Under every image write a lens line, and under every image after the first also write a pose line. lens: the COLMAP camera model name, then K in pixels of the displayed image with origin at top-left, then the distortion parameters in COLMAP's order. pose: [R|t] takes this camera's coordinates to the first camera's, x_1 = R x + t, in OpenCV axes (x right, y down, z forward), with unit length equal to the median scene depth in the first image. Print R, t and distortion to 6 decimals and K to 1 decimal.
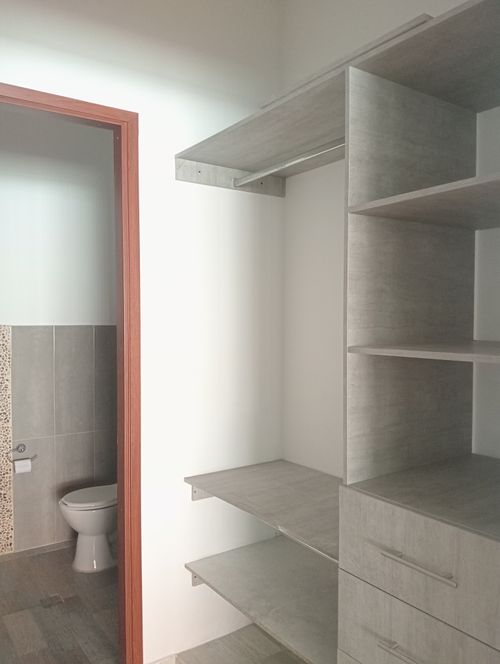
lens RADIAL K [[538.6, 0, 250.0], [0, 538.6, 332.0], [0, 0, 1]] dist [0.092337, -0.171244]
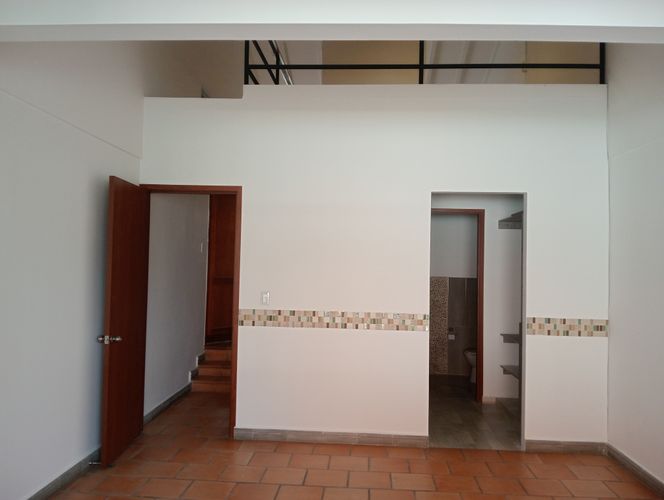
lens RADIAL K [[538.6, 0, 352.5], [0, 538.6, 246.8], [0, 0, 1]] dist [0.092337, -0.171244]
pose [[0.815103, -0.001537, -0.579314, 0.616407], [-0.035441, 0.997991, -0.052514, -0.004364], [0.578231, 0.063336, 0.813411, -1.226984]]
